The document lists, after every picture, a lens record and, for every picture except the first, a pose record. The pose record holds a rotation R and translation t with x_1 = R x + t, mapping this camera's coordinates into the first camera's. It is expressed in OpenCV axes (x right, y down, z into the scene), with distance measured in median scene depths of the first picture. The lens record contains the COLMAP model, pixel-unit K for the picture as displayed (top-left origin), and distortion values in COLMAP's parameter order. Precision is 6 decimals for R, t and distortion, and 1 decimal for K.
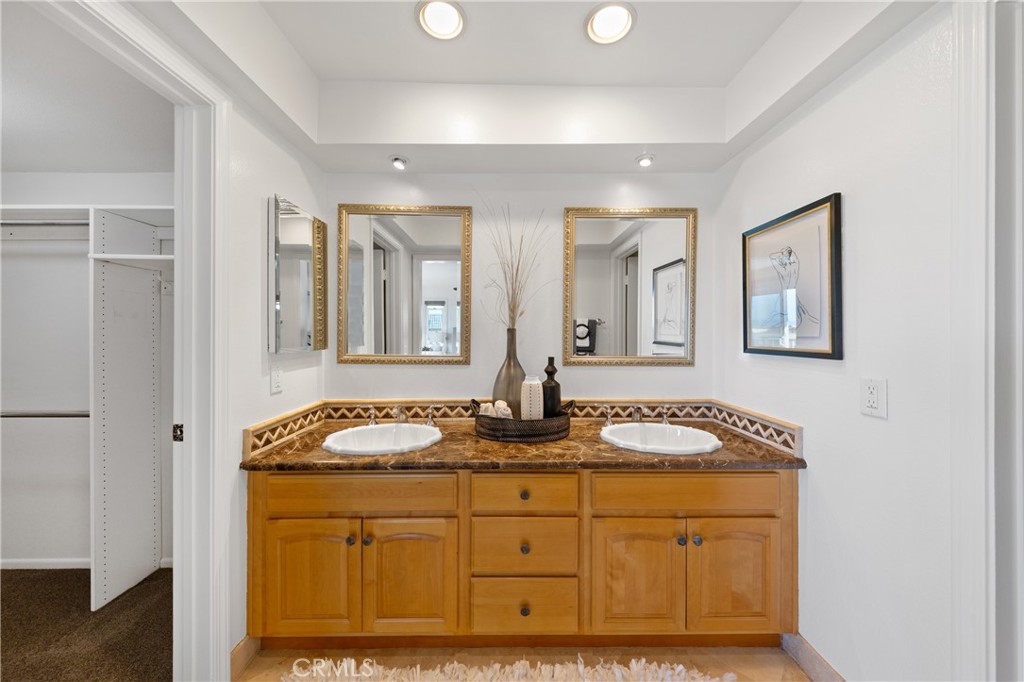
lens RADIAL K [[333.0, 0, 510.0], [0, 333.0, 338.2], [0, 0, 1]] dist [0.002236, 0.000001]
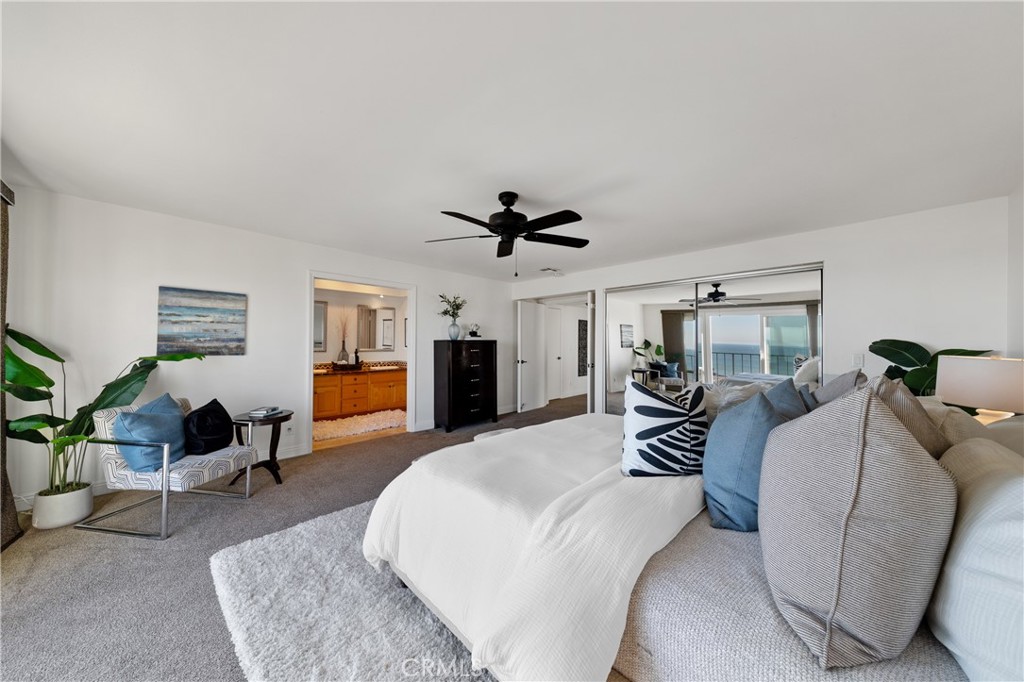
lens RADIAL K [[333.0, 0, 509.8], [0, 333.0, 340.7], [0, 0, 1]] dist [0.002236, 0.000001]
pose [[0.701610, 0.011115, 0.712474, -1.310138], [-0.004768, 0.999929, -0.010904, -0.000426], [-0.712545, 0.004254, 0.701613, -2.785966]]
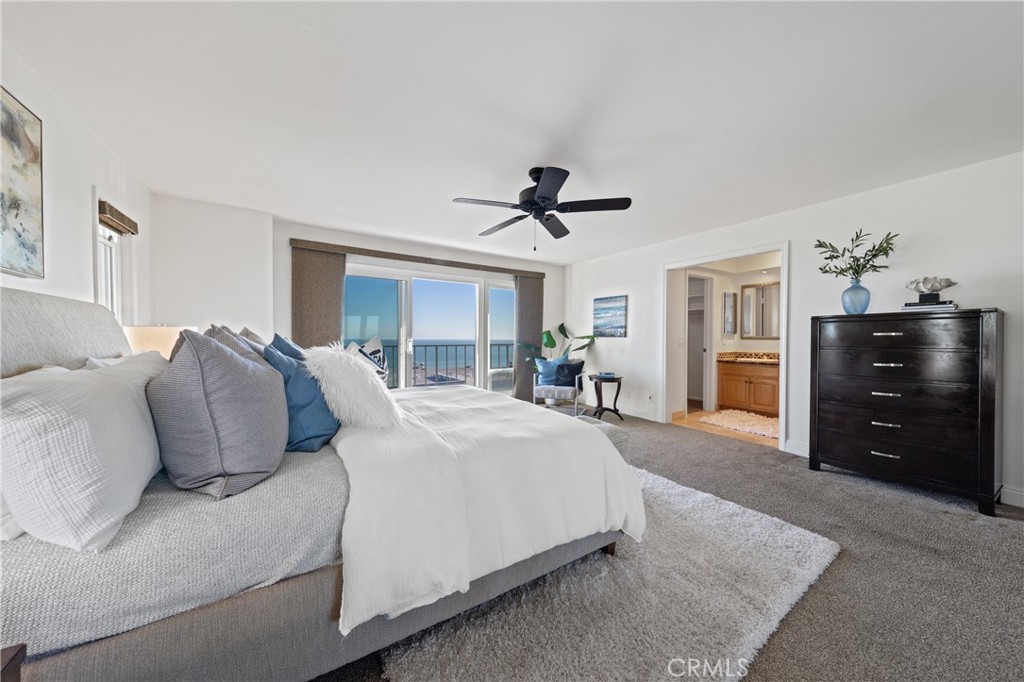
lens RADIAL K [[333.0, 0, 513.5], [0, 333.0, 338.8], [0, 0, 1]] dist [0.002236, 0.000001]
pose [[0.511967, 0.012096, -0.858920, 1.124853], [-0.006128, 0.999927, 0.010429, 0.063256], [0.858984, -0.000076, 0.512003, -2.546498]]
